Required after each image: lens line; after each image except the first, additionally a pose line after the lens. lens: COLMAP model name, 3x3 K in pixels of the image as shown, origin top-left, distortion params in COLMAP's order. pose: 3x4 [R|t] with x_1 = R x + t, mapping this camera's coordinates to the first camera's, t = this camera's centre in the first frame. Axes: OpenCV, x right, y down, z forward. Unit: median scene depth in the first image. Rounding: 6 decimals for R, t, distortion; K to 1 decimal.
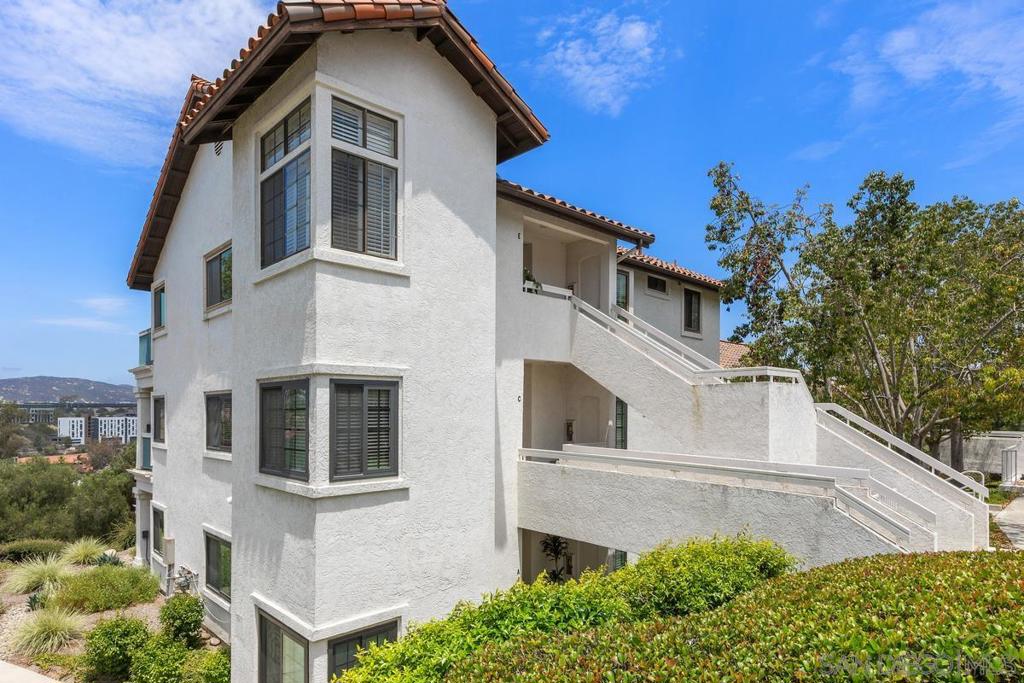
lens RADIAL K [[587.8, 0, 509.5], [0, 587.8, 400.8], [0, 0, 1]] dist [-0.002102, 0.000185]
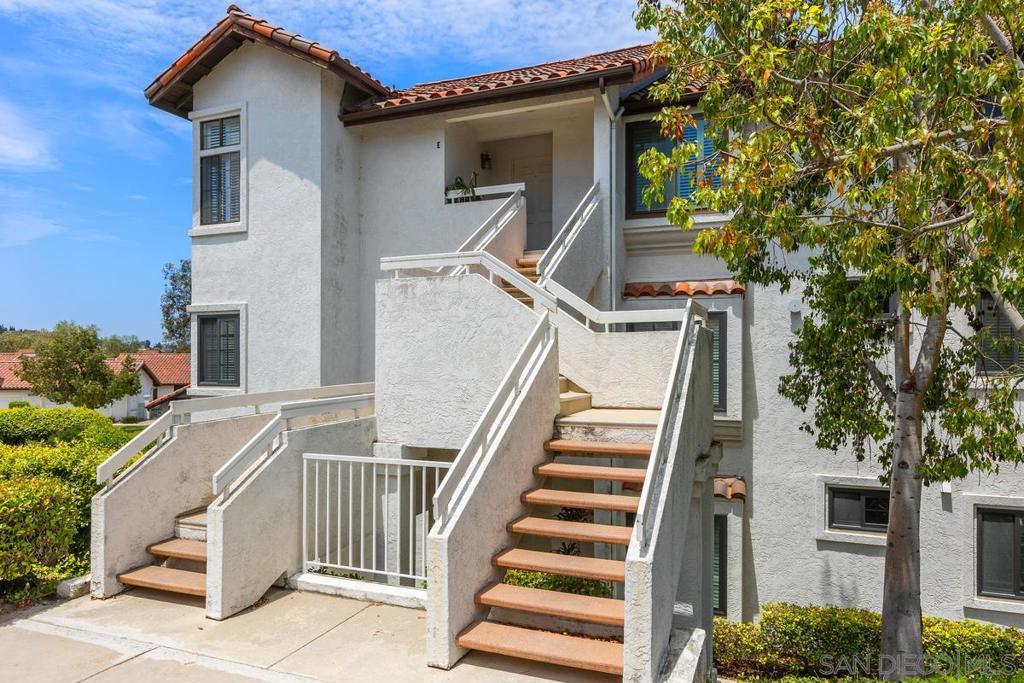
lens RADIAL K [[674.9, 0, 502.8], [0, 674.9, 352.7], [0, 0, 1]] dist [-0.004083, -0.003028]
pose [[0.400850, -0.014482, -0.916029, 1.381427], [0.013120, 0.999863, -0.010066, 0.073859], [0.916050, -0.007983, 0.400985, 0.912988]]
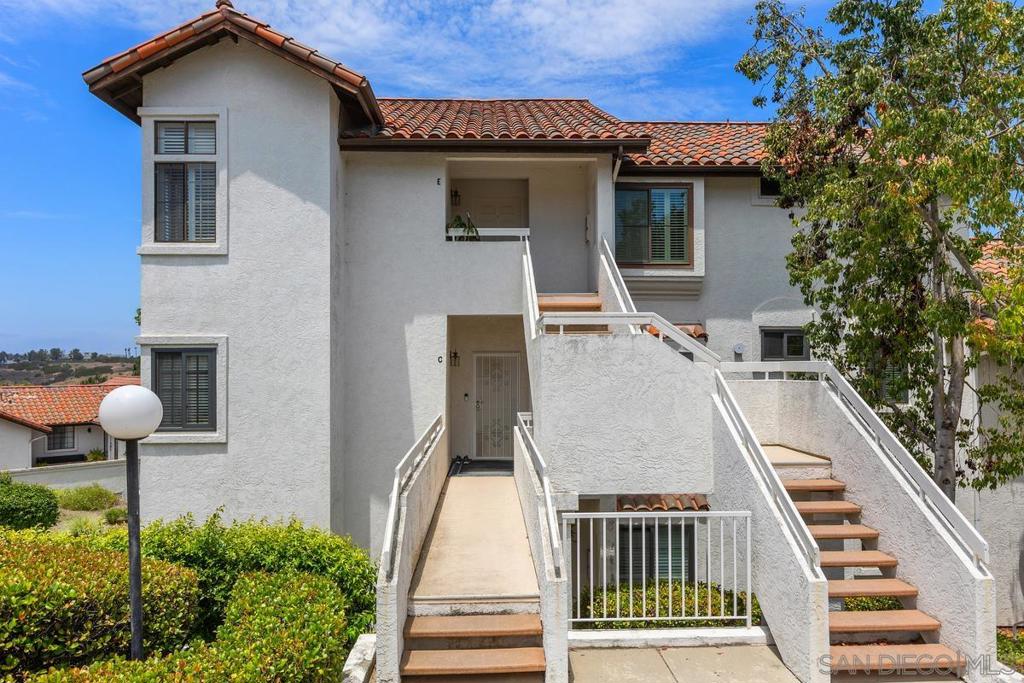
lens RADIAL K [[674.9, 0, 494.1], [0, 674.9, 347.2], [0, 0, 1]] dist [-0.004083, -0.003028]
pose [[0.740412, -0.025998, -0.671650, 1.062500], [0.015491, 0.999646, -0.021617, 0.001826], [0.671974, 0.005601, 0.740553, 0.386017]]
